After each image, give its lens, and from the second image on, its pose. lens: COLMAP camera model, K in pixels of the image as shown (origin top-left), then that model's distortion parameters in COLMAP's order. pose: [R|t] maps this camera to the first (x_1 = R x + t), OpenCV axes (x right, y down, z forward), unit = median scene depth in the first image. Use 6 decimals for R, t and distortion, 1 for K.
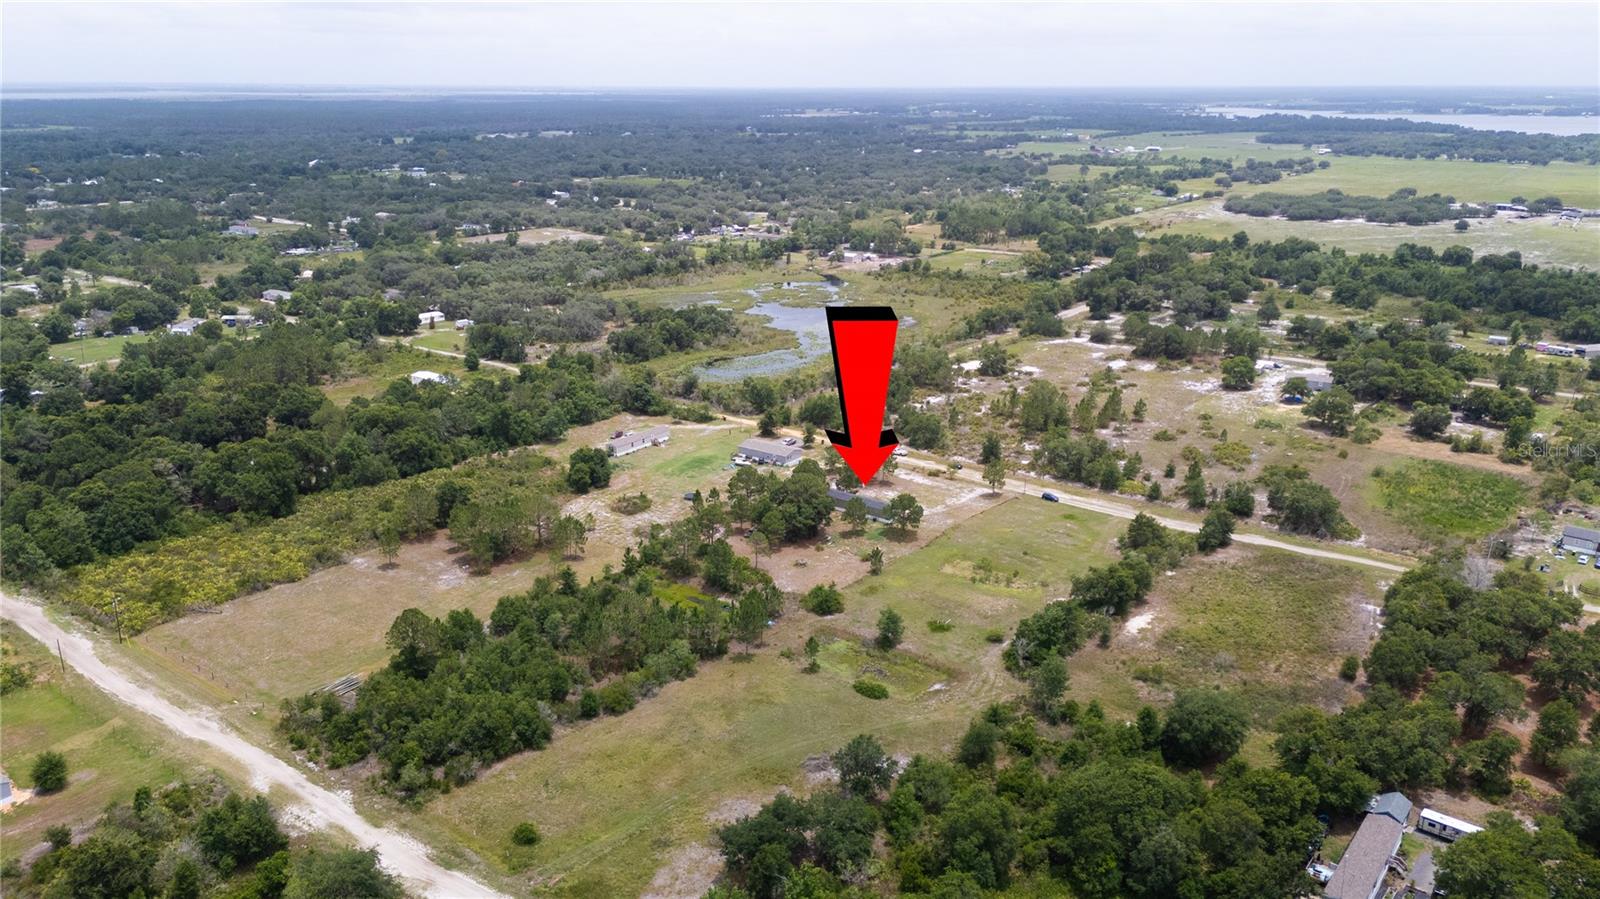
lens RADIAL K [[1172.0, 0, 800.0], [0, 1172.0, 449.5], [0, 0, 1]] dist [0.108427, -0.152629]
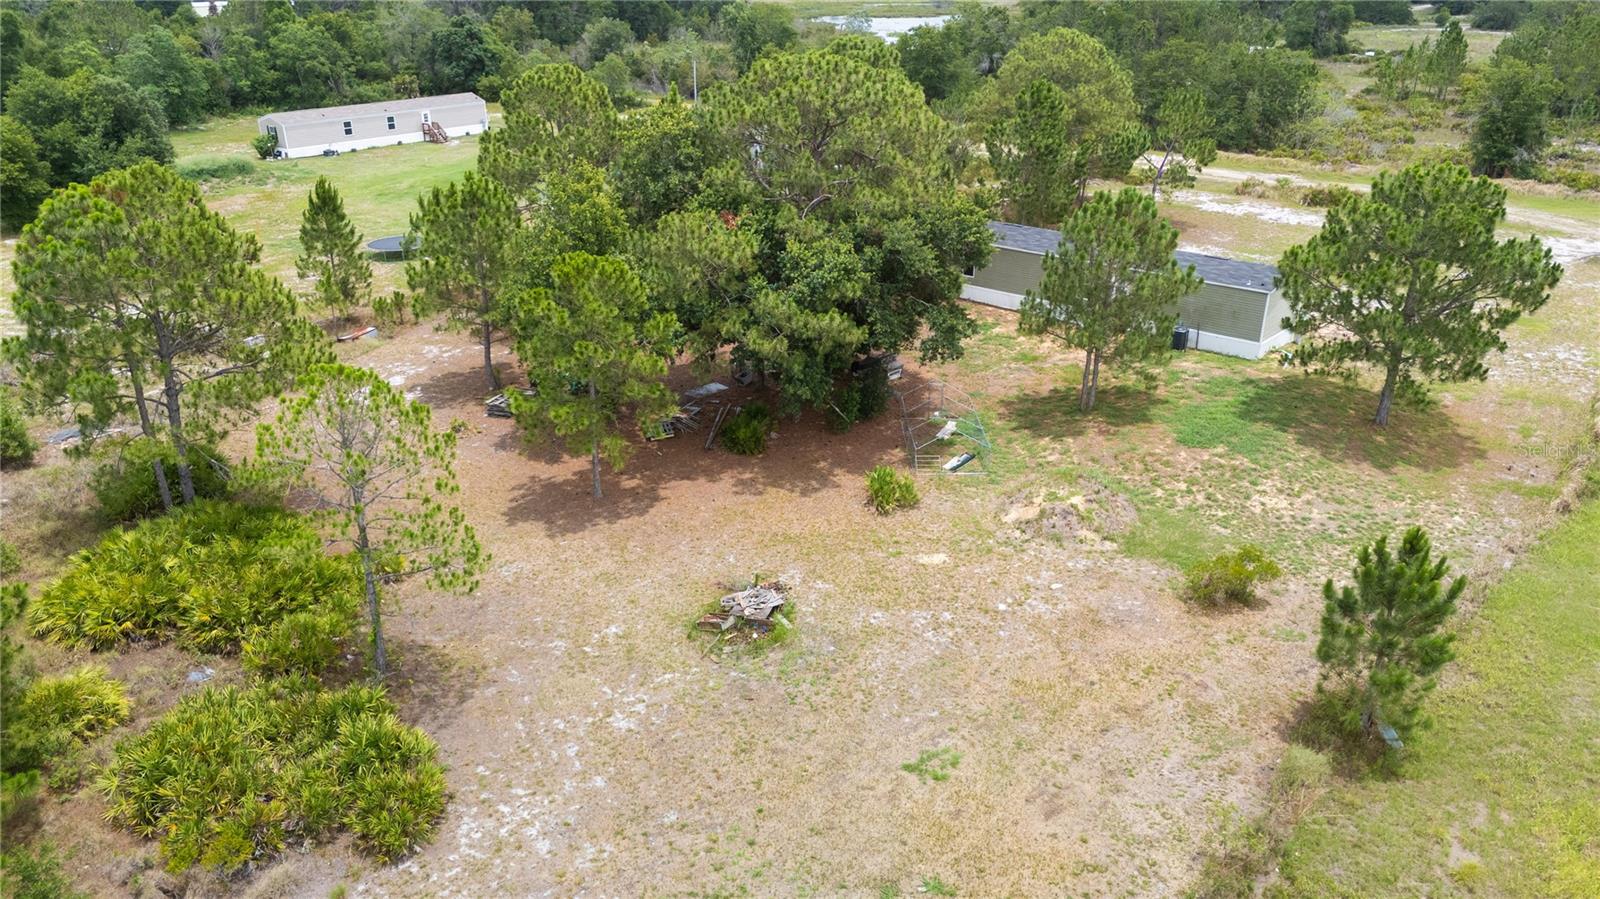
lens RADIAL K [[1172.0, 0, 800.0], [0, 1172.0, 449.5], [0, 0, 1]] dist [0.108427, -0.152629]
pose [[0.996906, 0.025908, -0.074217, 0.015817], [-0.018119, 0.994438, 0.103754, 0.061346], [0.076492, -0.102088, 0.991830, 0.833539]]
